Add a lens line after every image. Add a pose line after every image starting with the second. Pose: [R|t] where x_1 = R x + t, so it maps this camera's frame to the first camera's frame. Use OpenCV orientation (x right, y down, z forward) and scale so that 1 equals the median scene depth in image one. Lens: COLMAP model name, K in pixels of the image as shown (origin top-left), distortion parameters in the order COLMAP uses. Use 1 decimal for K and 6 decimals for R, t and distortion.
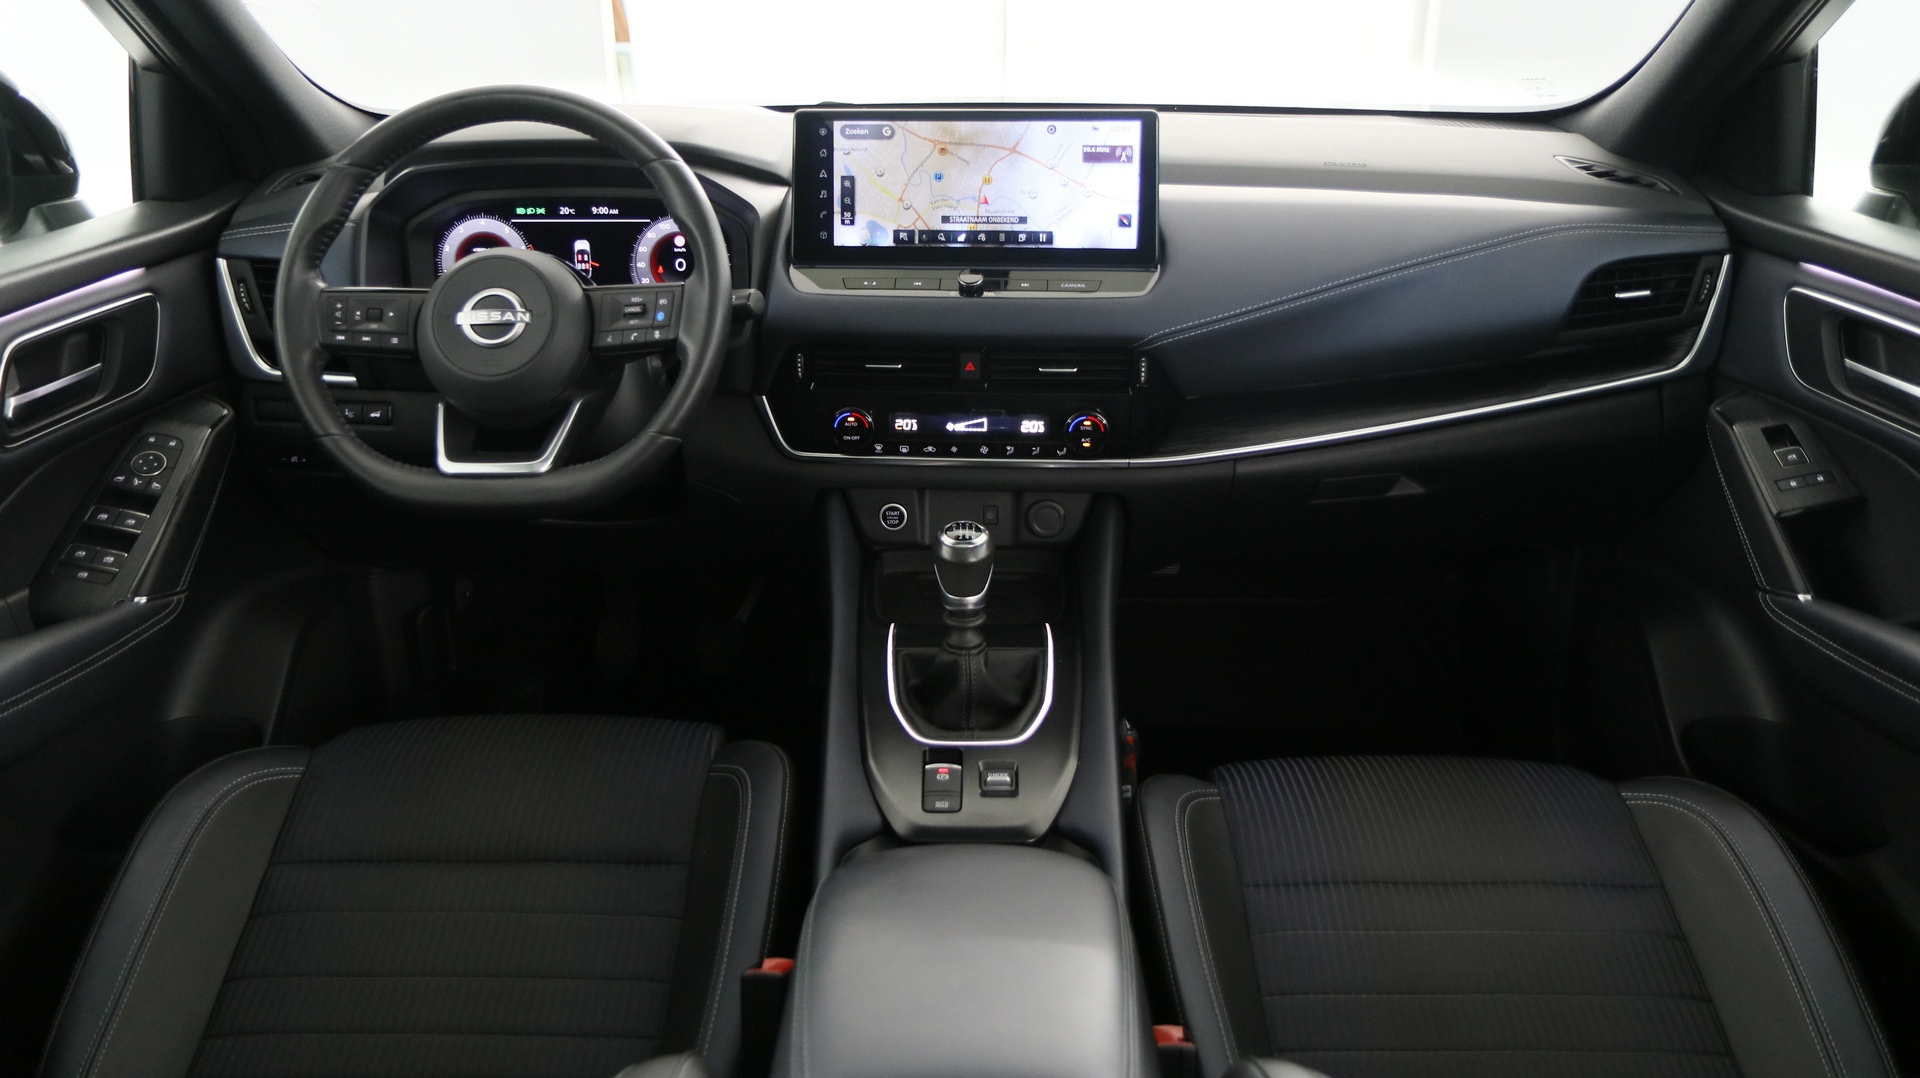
lens RADIAL K [[1459.4, 0, 950.2], [0, 1459.4, 529.3], [0, 0, 1]] dist [-0.012143, 0.010031]
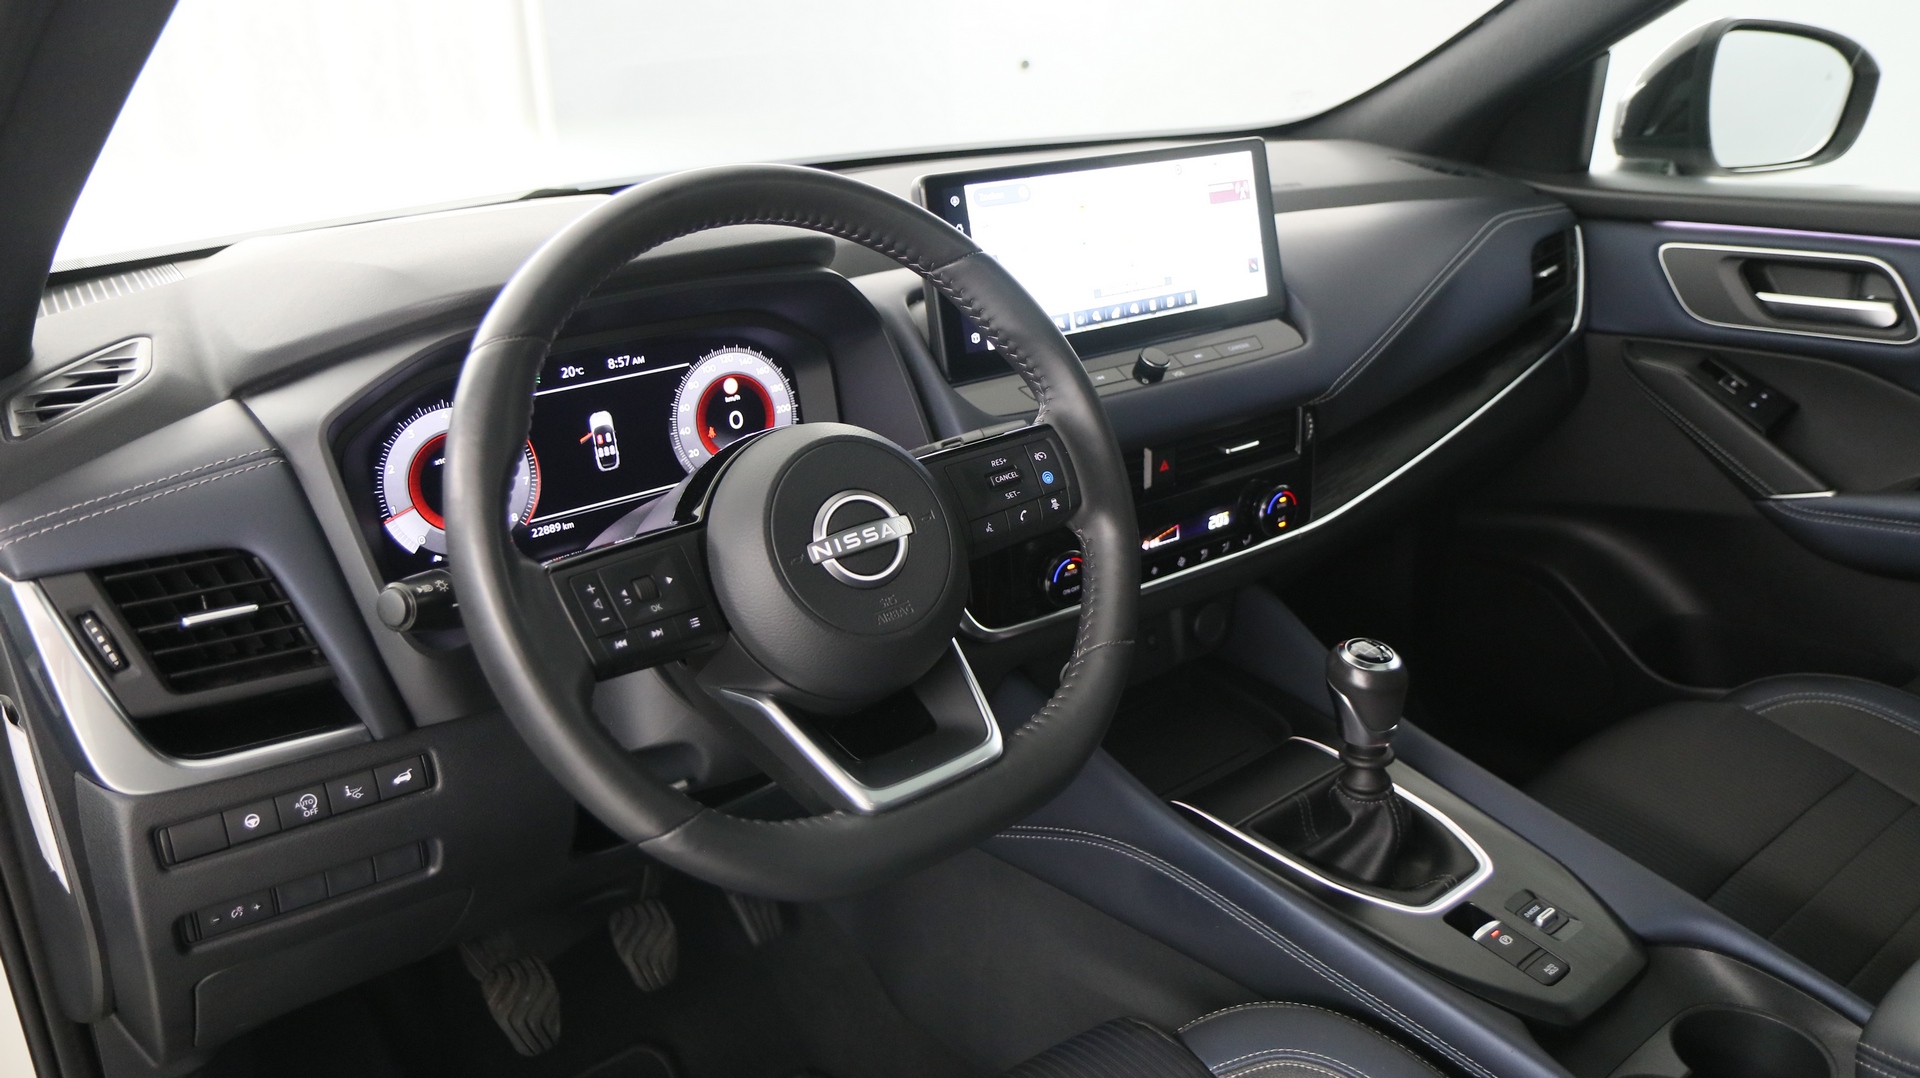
lens RADIAL K [[1459.4, 0, 966.2], [0, 1459.4, 543.1], [0, 0, 1]] dist [-0.012143, 0.010031]
pose [[0.756382, -0.245412, 0.606349, -0.575298], [0.265251, 0.962395, 0.058632, -0.148093], [-0.597936, 0.116486, 0.793034, 0.430430]]
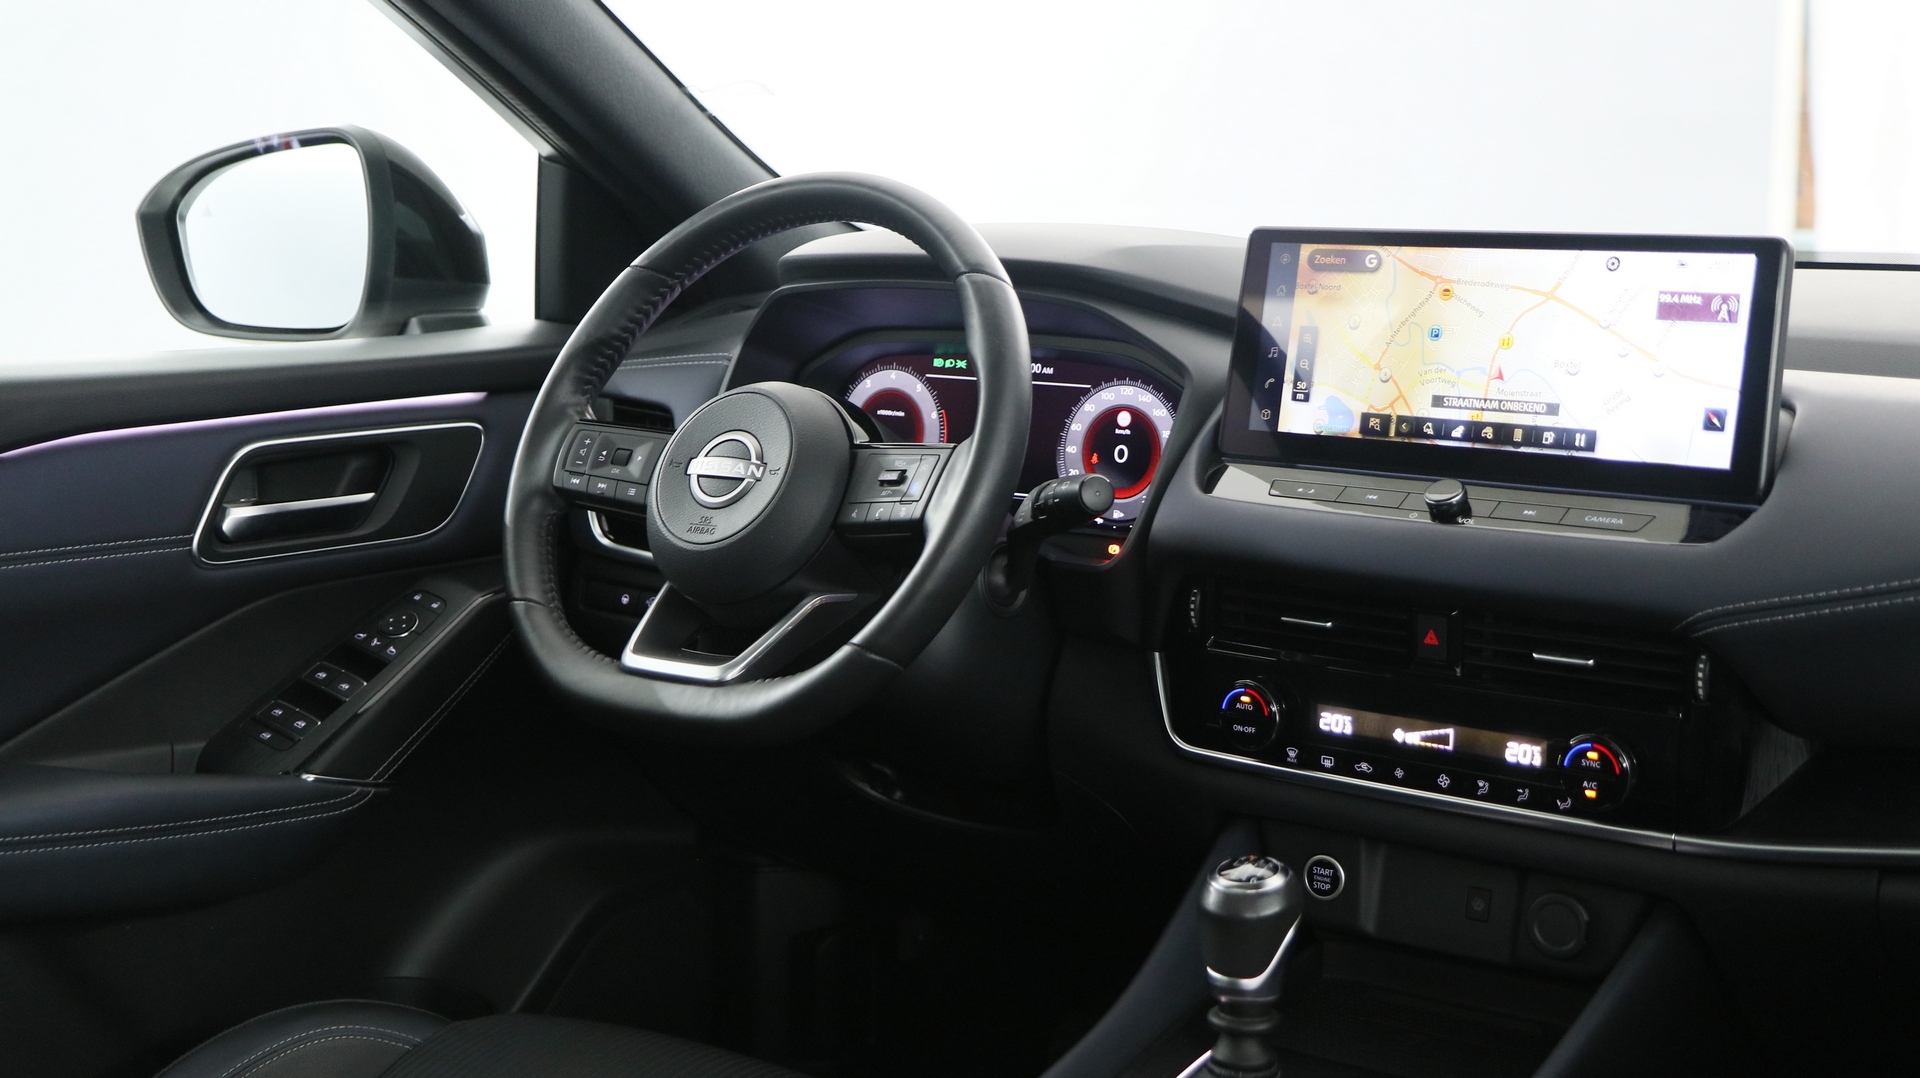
lens RADIAL K [[2490.1, 0, 967.0], [0, 2490.1, 539.3], [0, 0, 1]] dist [0.006844, 0.000000]
pose [[0.816124, 0.093328, -0.570290, 0.442500], [-0.211794, 0.966510, -0.144923, 0.038927], [0.537666, 0.239059, 0.808558, 0.056006]]
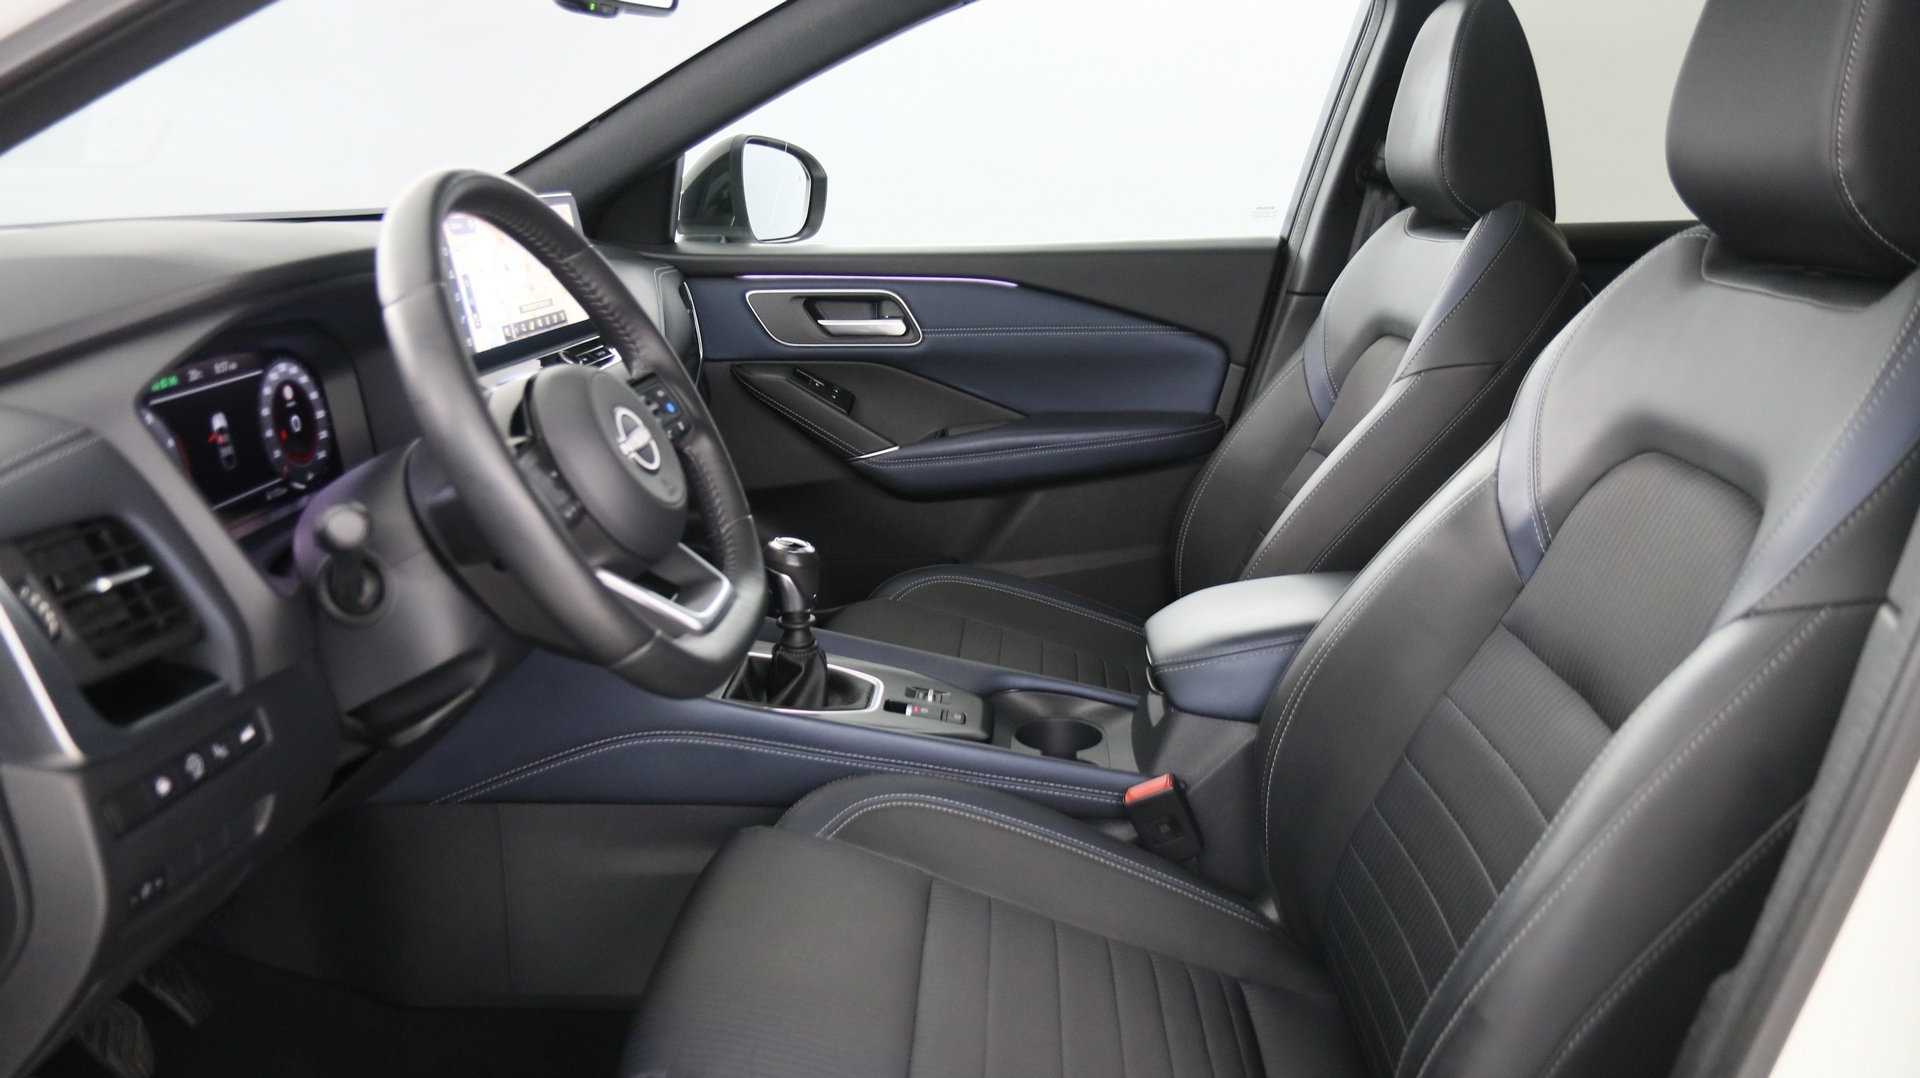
lens RADIAL K [[1459.4, 0, 957.9], [0, 1459.4, 530.4], [0, 0, 1]] dist [-0.012143, 0.010031]
pose [[0.032331, -0.244628, 0.969078, -0.976203], [0.350225, 0.910883, 0.218254, -0.189609], [-0.936107, 0.332339, 0.115125, 0.667054]]
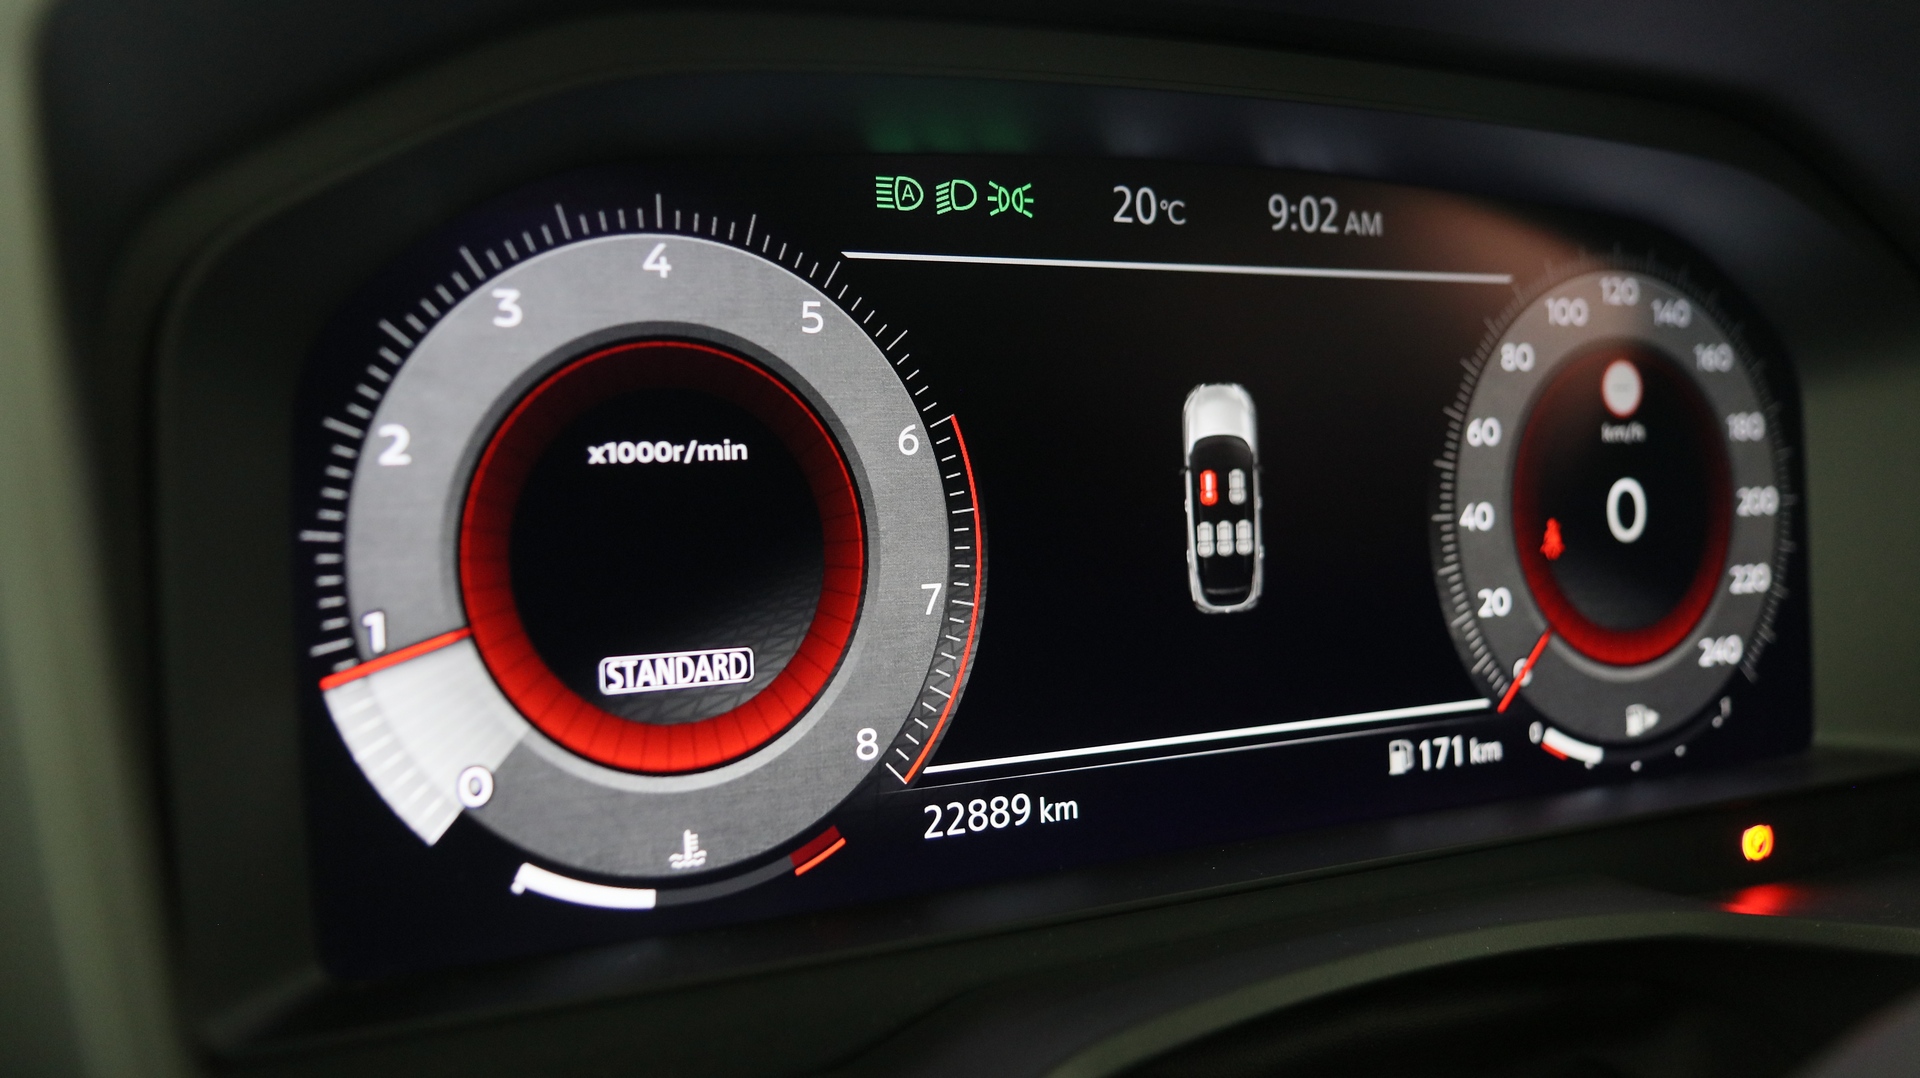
lens RADIAL K [[1948.9, 0, 959.9], [0, 1948.9, 534.3], [0, 0, 1]] dist [-0.007341, 0.000000]
pose [[0.850099, -0.041124, 0.525014, -0.424936], [0.155724, 0.971993, -0.176013, -0.158573], [-0.503071, 0.231386, 0.832694, 0.897920]]
